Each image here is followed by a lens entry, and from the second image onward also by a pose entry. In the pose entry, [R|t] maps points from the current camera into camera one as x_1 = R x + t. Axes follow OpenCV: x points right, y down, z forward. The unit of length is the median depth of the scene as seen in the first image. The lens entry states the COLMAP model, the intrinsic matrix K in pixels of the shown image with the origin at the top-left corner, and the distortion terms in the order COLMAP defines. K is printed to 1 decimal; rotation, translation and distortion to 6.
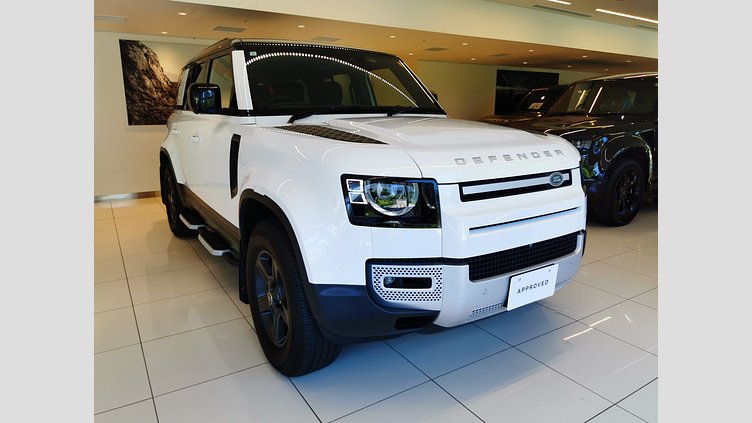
lens RADIAL K [[441.5, 0, 380.7], [0, 441.5, 209.8], [0, 0, 1]] dist [0.006643, -0.001987]
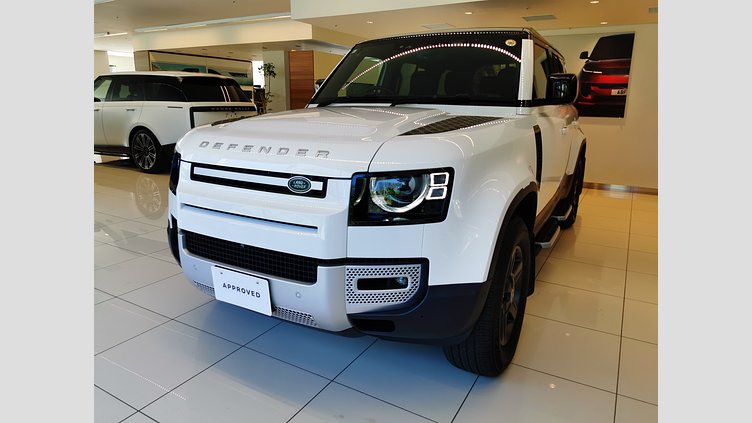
lens RADIAL K [[441.5, 0, 378.1], [0, 441.5, 209.6], [0, 0, 1]] dist [0.006643, -0.001987]
pose [[0.468077, 0.219050, -0.856108, 1.261116], [-0.206459, 0.969087, 0.135076, -0.177317], [0.859231, 0.113526, 0.498832, 0.785636]]
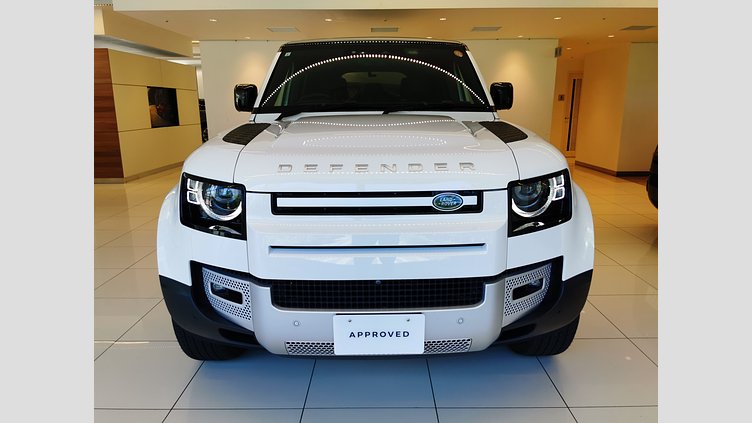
lens RADIAL K [[441.5, 0, 378.3], [0, 441.5, 212.6], [0, 0, 1]] dist [0.006643, -0.001987]
pose [[0.844196, 0.120887, -0.522225, 0.743424], [-0.112936, 0.992482, 0.047178, -0.079292], [0.524002, 0.019151, 0.851502, 0.337562]]
